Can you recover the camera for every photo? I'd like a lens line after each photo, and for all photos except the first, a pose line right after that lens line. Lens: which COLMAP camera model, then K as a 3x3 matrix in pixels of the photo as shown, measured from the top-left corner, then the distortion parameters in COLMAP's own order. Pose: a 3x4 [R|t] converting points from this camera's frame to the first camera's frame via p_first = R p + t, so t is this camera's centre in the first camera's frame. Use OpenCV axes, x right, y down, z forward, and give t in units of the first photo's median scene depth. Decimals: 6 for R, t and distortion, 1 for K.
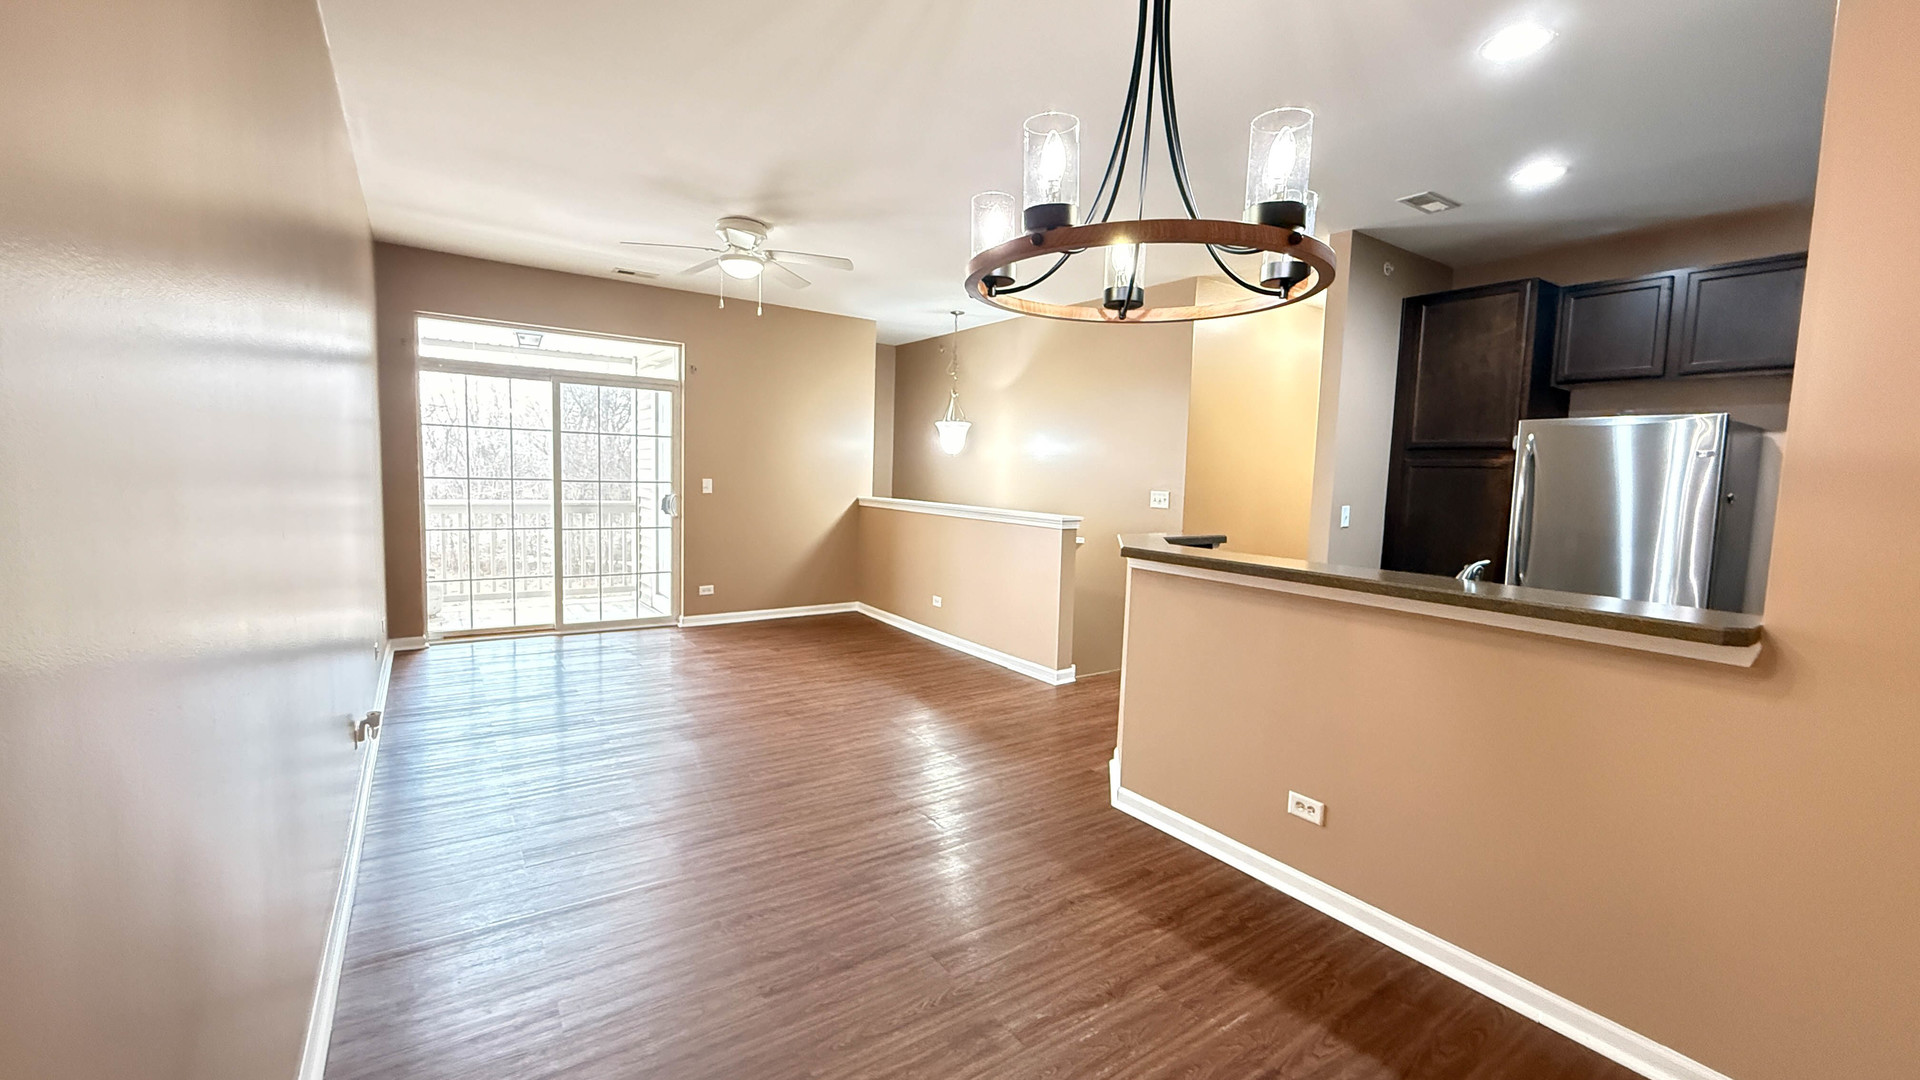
lens RADIAL K [[776.2, 0, 968.7], [0, 776.2, 535.3], [0, 0, 1]] dist [-0.000438, -0.000006]
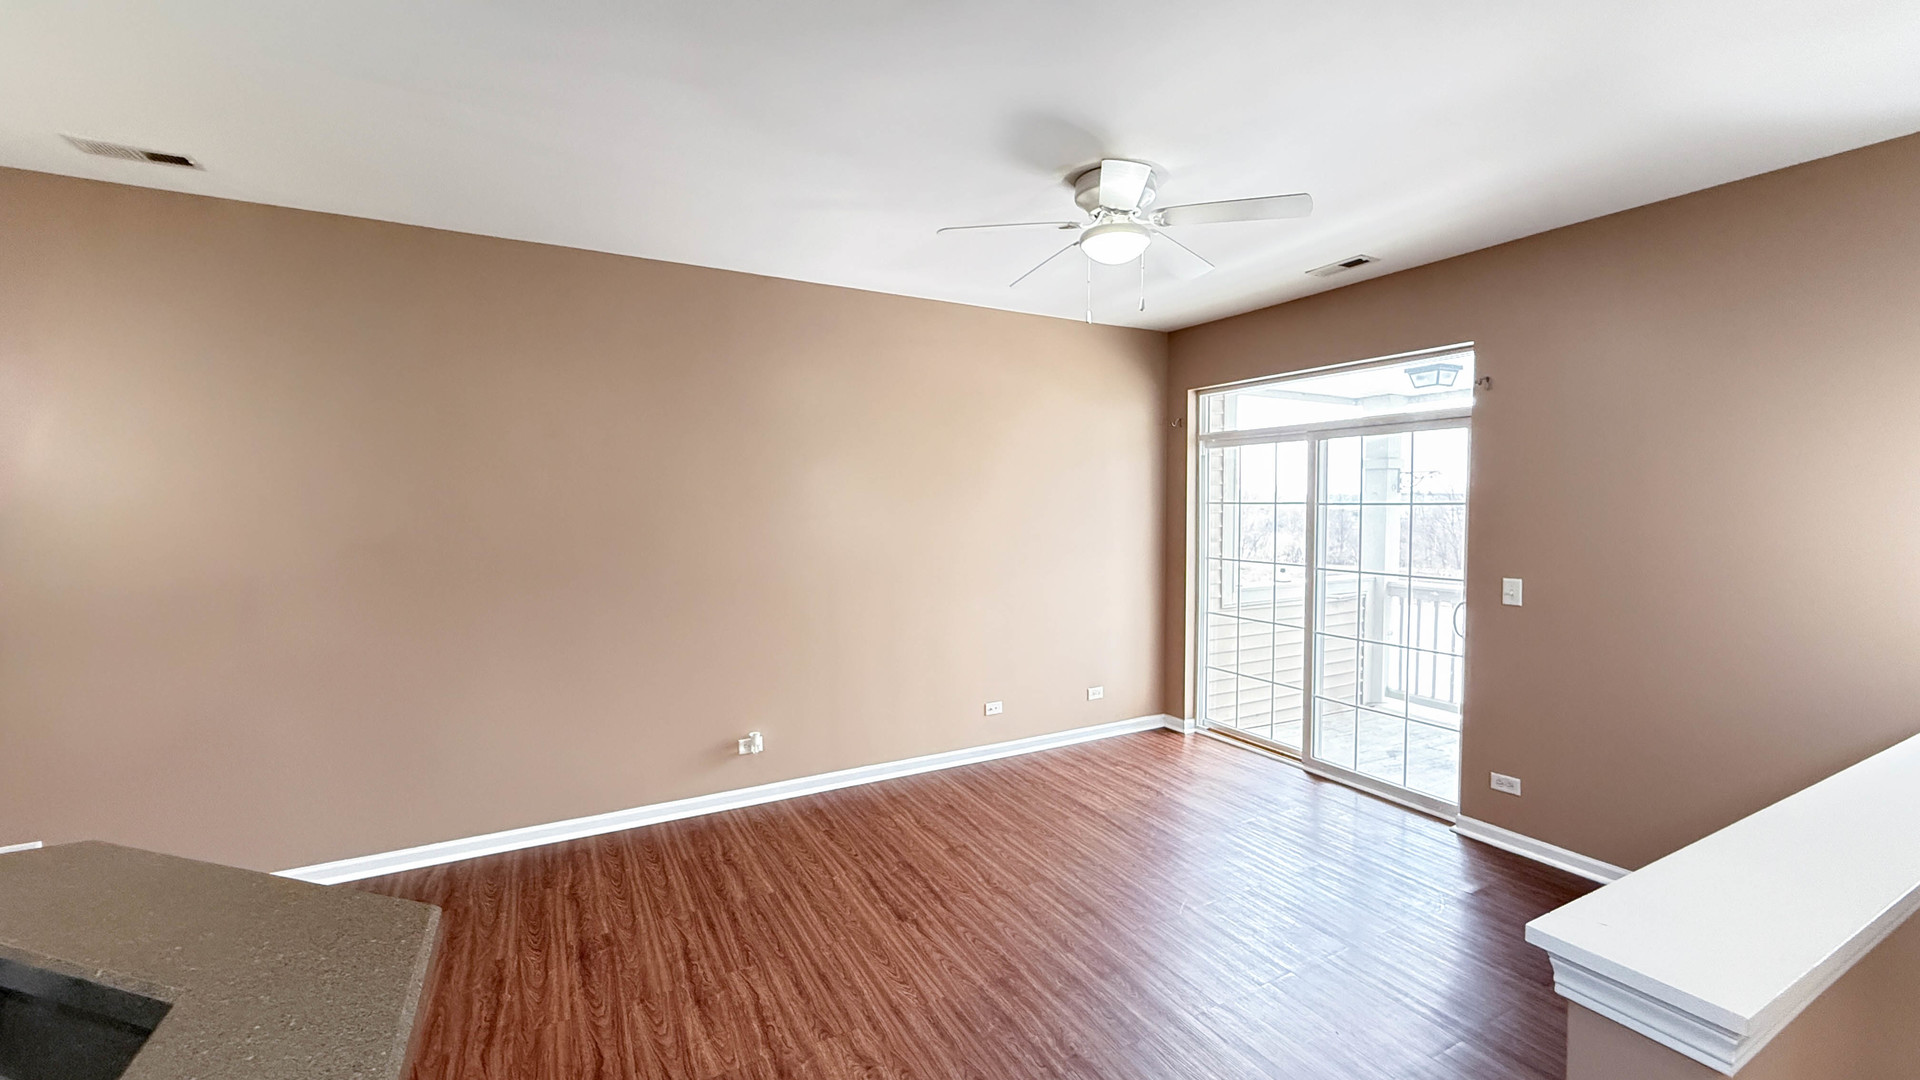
lens RADIAL K [[776.2, 0, 971.4], [0, 776.2, 546.5], [0, 0, 1]] dist [-0.000438, -0.000006]
pose [[-0.094869, 0.017466, -0.995337, 0.253209], [-0.092301, 0.995385, 0.026264, -0.079619], [0.991201, 0.094363, -0.092819, 0.724512]]
